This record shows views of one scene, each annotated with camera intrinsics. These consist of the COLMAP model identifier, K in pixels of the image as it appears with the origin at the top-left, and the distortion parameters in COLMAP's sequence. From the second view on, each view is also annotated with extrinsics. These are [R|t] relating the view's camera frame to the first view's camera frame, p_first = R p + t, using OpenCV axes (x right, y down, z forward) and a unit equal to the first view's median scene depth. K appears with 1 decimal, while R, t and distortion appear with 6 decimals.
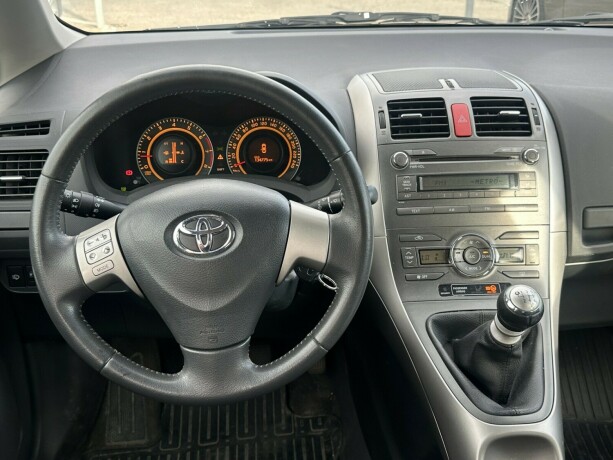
lens RADIAL K [[685.0, 0, 307.6], [0, 685.0, 209.8], [0, 0, 1]] dist [0.182768, 0.004535]
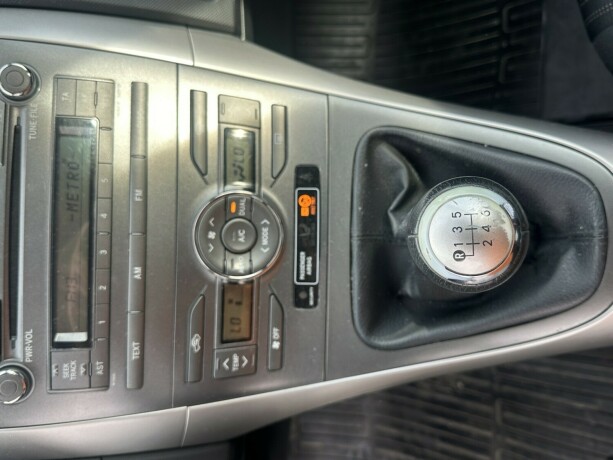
lens RADIAL K [[523.1, 0, 306.5], [0, 523.1, 230.0], [0, 0, 1]] dist [0.057033, -0.078241]
pose [[0.064393, -0.996812, -0.047110, 0.261027], [0.937269, 0.044204, 0.345794, -0.016507], [-0.342609, -0.066421, 0.937127, 0.636398]]
